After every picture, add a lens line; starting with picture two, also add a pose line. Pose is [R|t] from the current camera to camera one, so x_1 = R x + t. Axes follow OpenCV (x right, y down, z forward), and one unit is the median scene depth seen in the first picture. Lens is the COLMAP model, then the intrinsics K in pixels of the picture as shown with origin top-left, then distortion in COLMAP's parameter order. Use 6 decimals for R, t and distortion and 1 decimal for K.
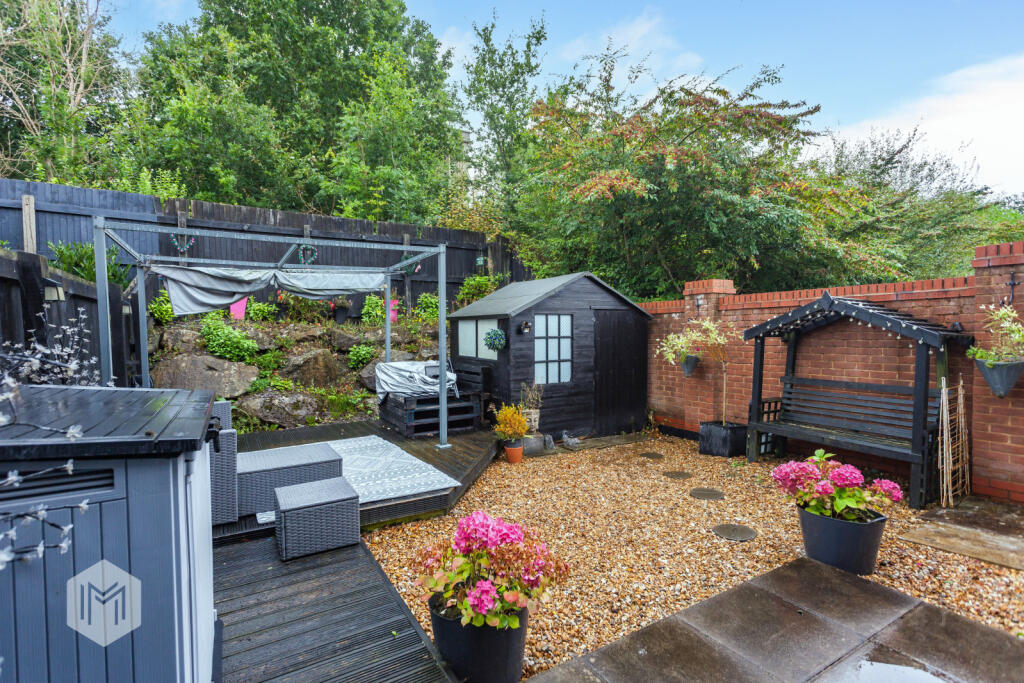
lens RADIAL K [[493.2, 0, 511.7], [0, 493.2, 343.9], [0, 0, 1]] dist [0.005032, -0.000678]
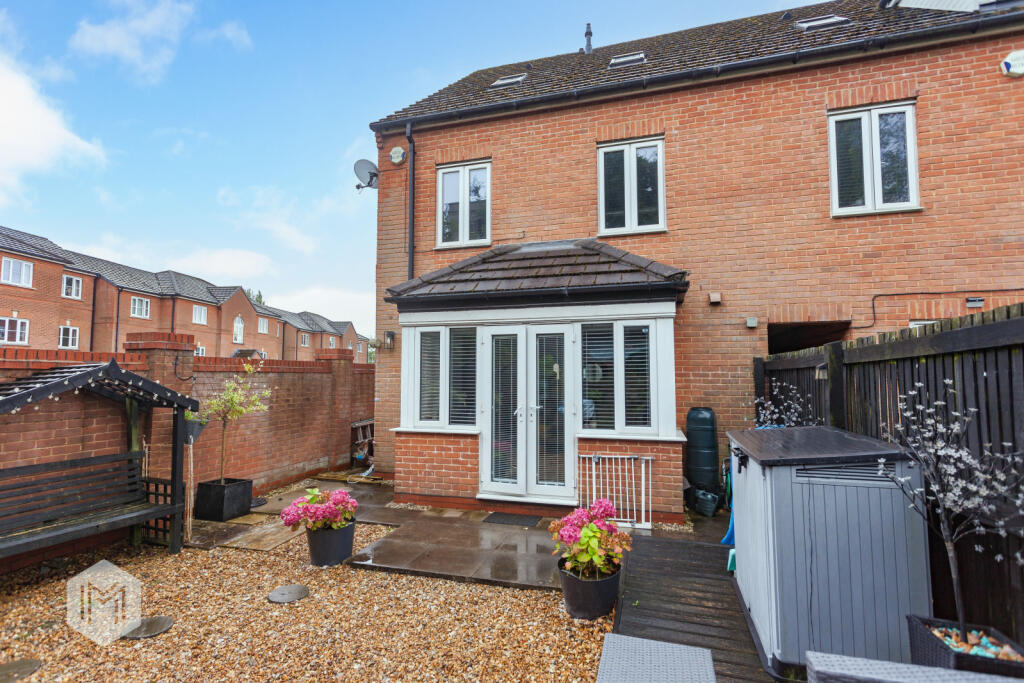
lens RADIAL K [[493.2, 0, 509.9], [0, 493.2, 346.6], [0, 0, 1]] dist [0.005032, -0.000678]
pose [[-0.674301, 0.060916, 0.735940, -0.501107], [0.030159, 0.998032, -0.054978, -0.053009], [-0.737840, -0.014877, -0.674811, 1.011422]]
